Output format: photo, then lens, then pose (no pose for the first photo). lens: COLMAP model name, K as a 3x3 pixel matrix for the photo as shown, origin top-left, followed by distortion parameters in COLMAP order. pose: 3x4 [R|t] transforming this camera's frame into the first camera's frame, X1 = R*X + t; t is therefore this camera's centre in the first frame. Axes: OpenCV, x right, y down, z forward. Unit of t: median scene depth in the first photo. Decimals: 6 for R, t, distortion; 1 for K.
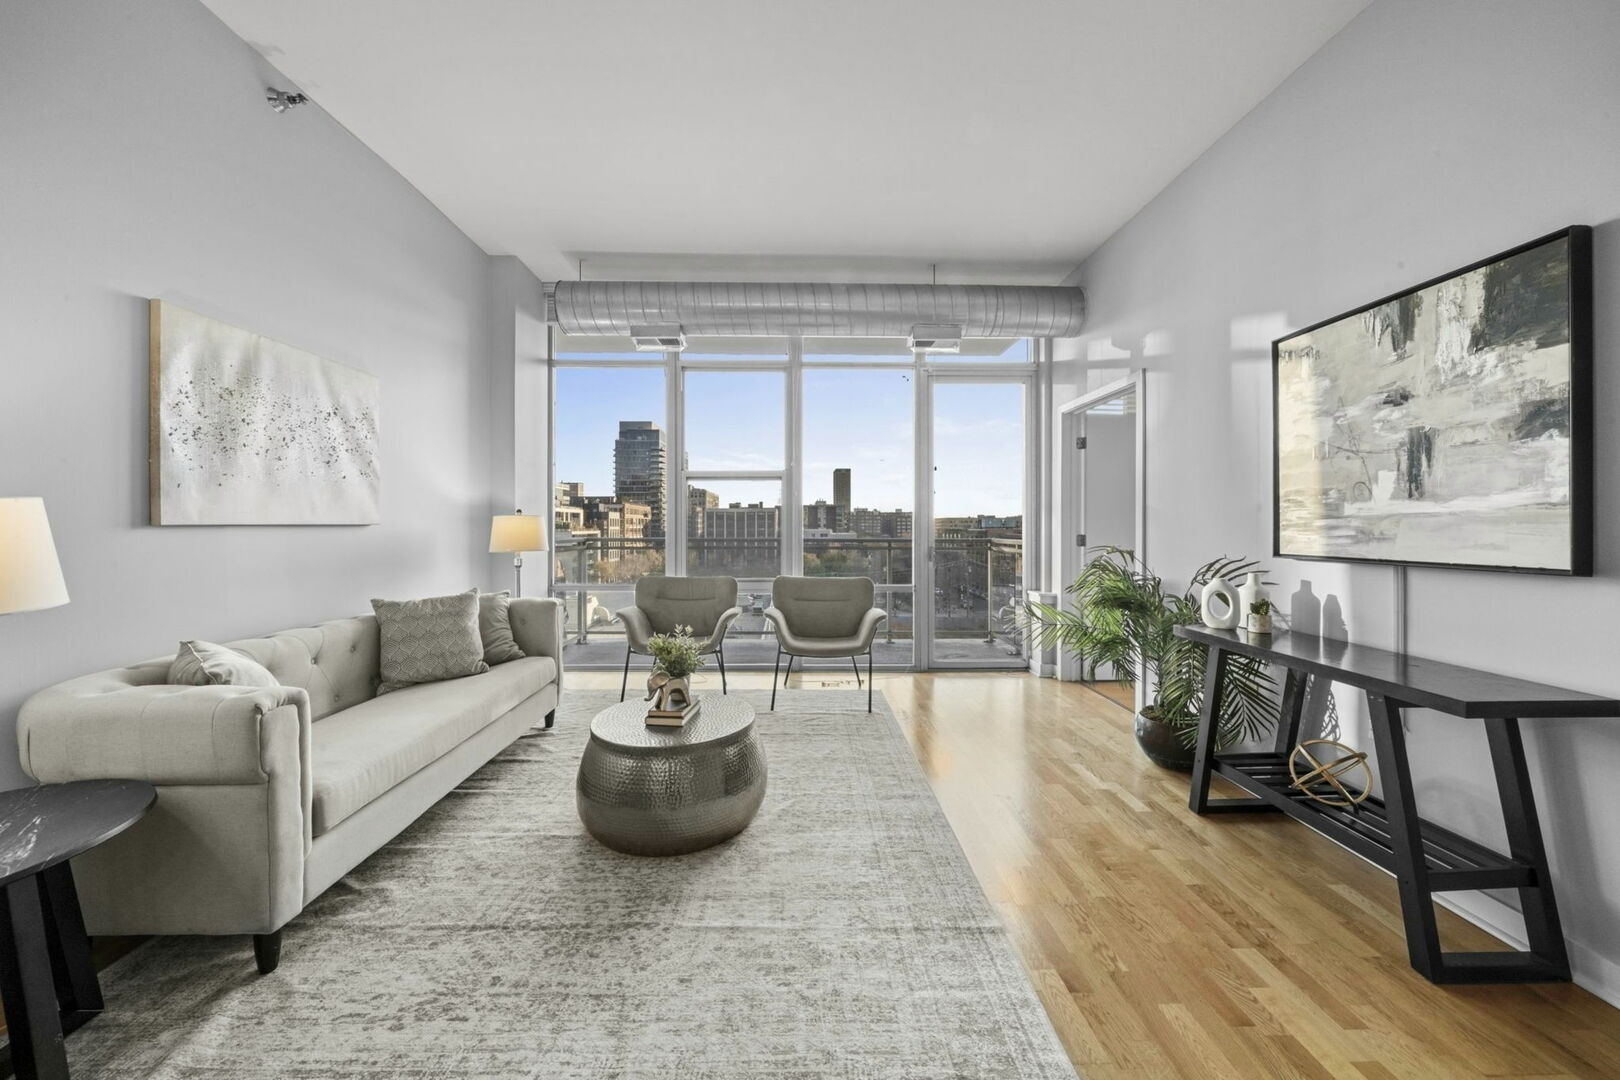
lens RADIAL K [[559.9, 0, 803.9], [0, 559.9, 524.8], [0, 0, 1]] dist [-0.006338, -0.000182]
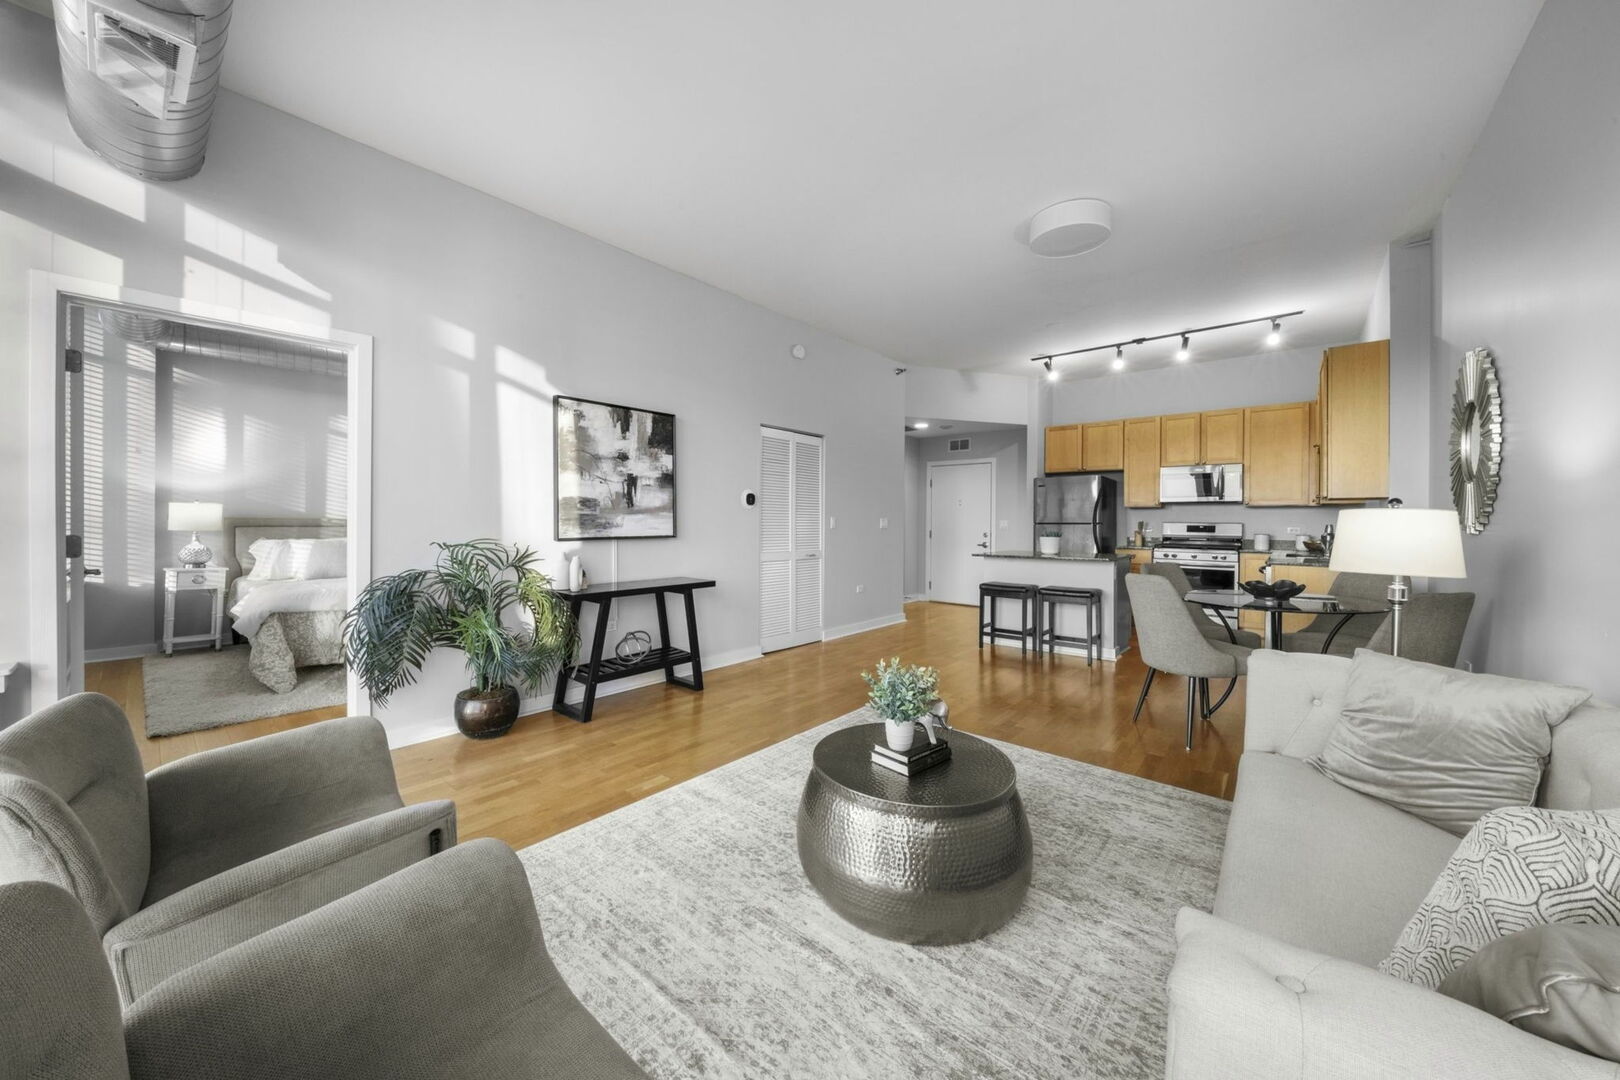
lens RADIAL K [[559.9, 0, 793.8], [0, 559.9, 529.8], [0, 0, 1]] dist [-0.006338, -0.000182]
pose [[-0.737727, -0.017852, 0.674863, -0.659664], [-0.006251, 0.999788, 0.019614, -0.004555], [-0.675070, 0.010251, -0.737682, 1.747847]]
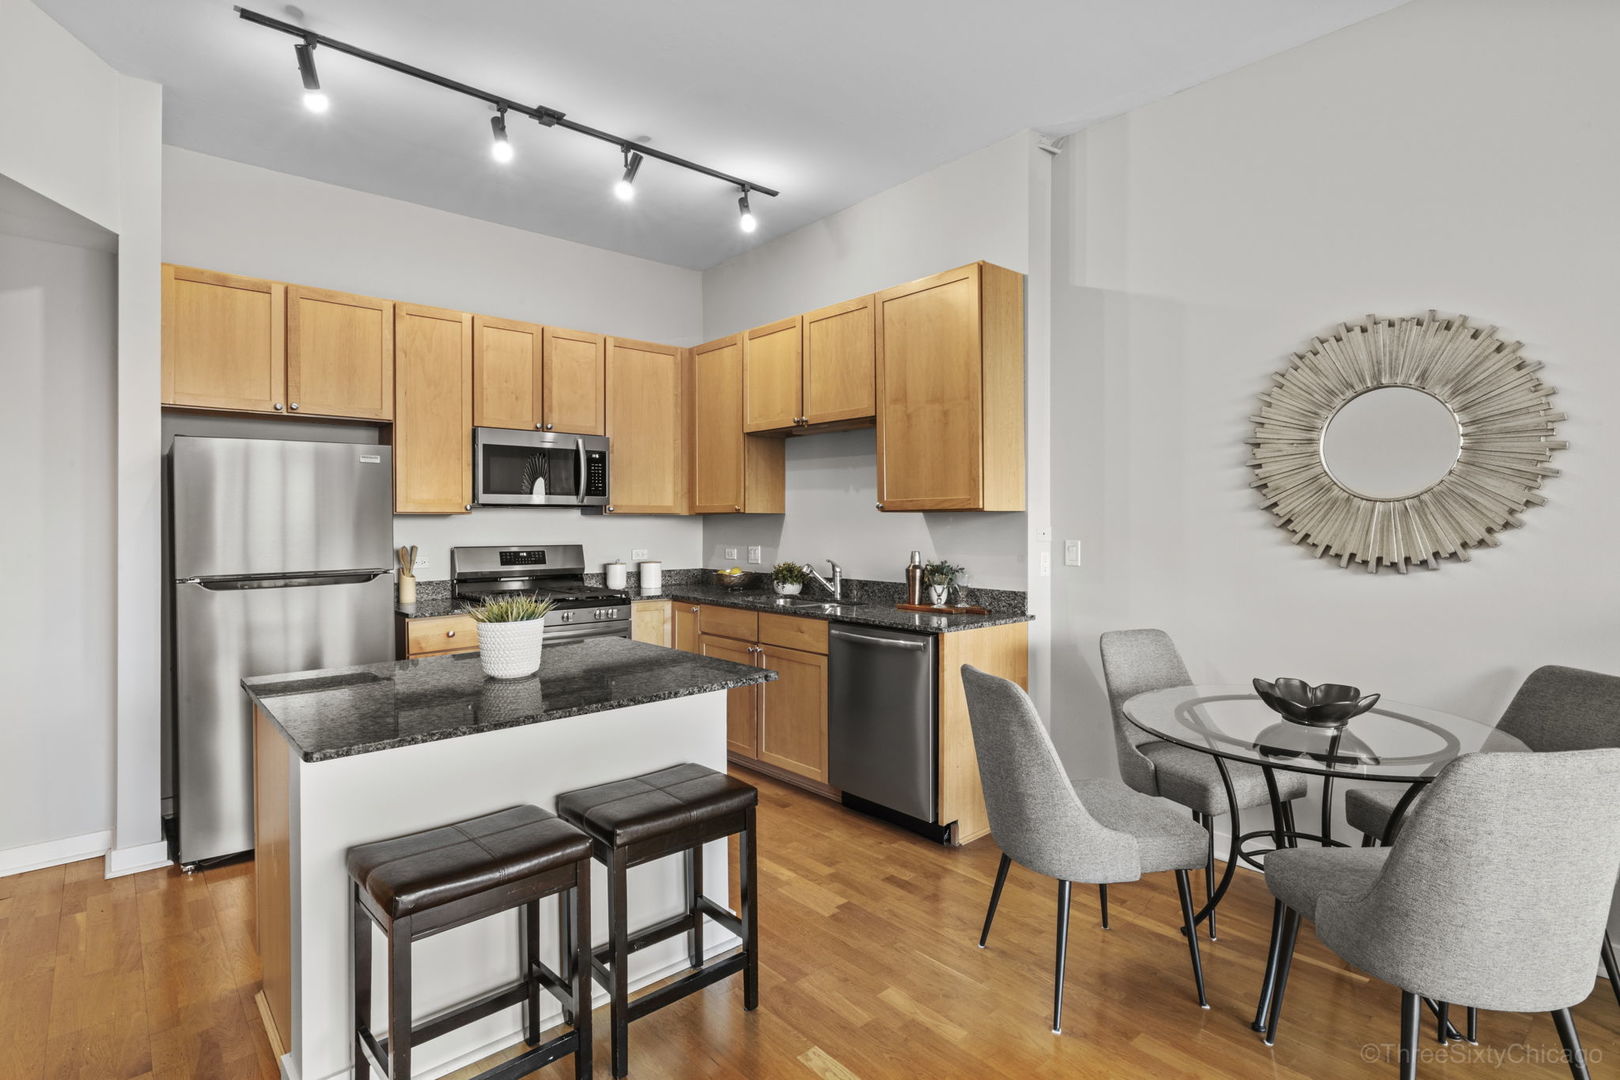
lens RADIAL K [[790.0, 0, 801.6], [0, 790.0, 526.0], [0, 0, 1]] dist [-0.020730, -0.002433]
pose [[-0.765186, 0.003016, -0.643802, 0.500490], [-0.000797, 0.999984, 0.005631, -0.059864], [0.643809, 0.004822, -0.765171, 0.241918]]
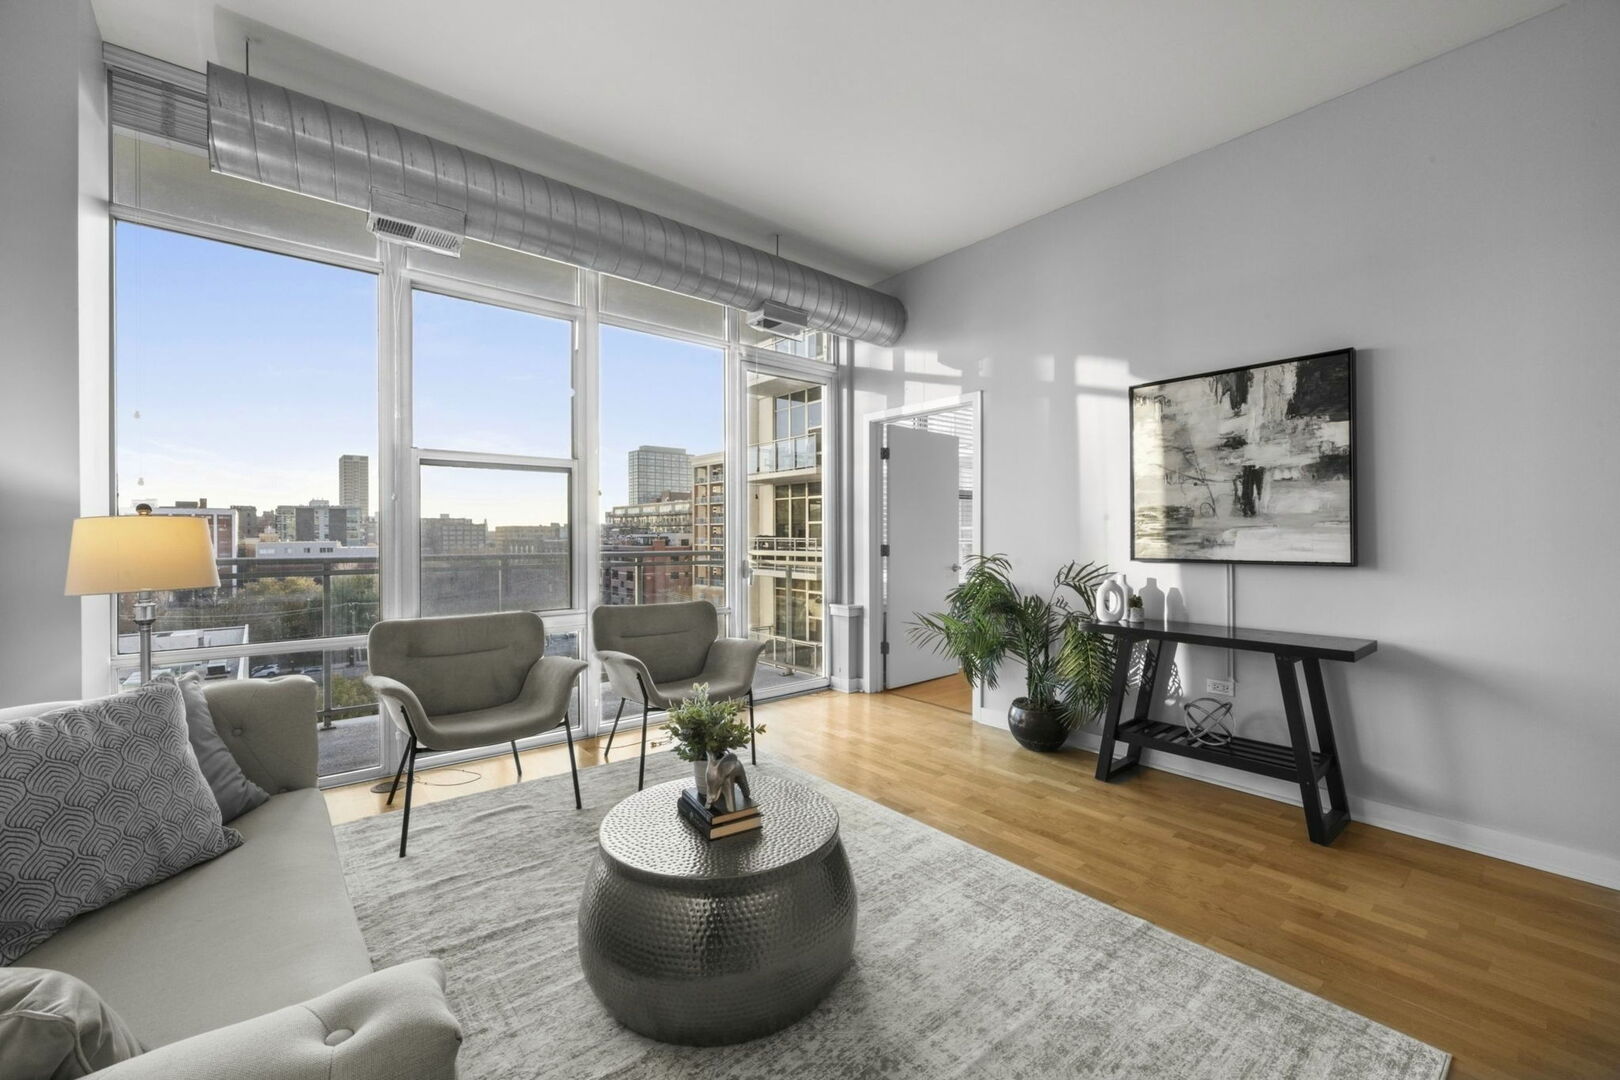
lens RADIAL K [[652.3, 0, 807.5], [0, 652.3, 537.5], [0, 0, 1]] dist [-0.002949, -0.000114]
pose [[0.782250, -0.002991, 0.622958, -0.652793], [0.000703, 0.999992, 0.003918, 0.000035], [-0.622965, -0.002627, 0.782246, 0.324605]]
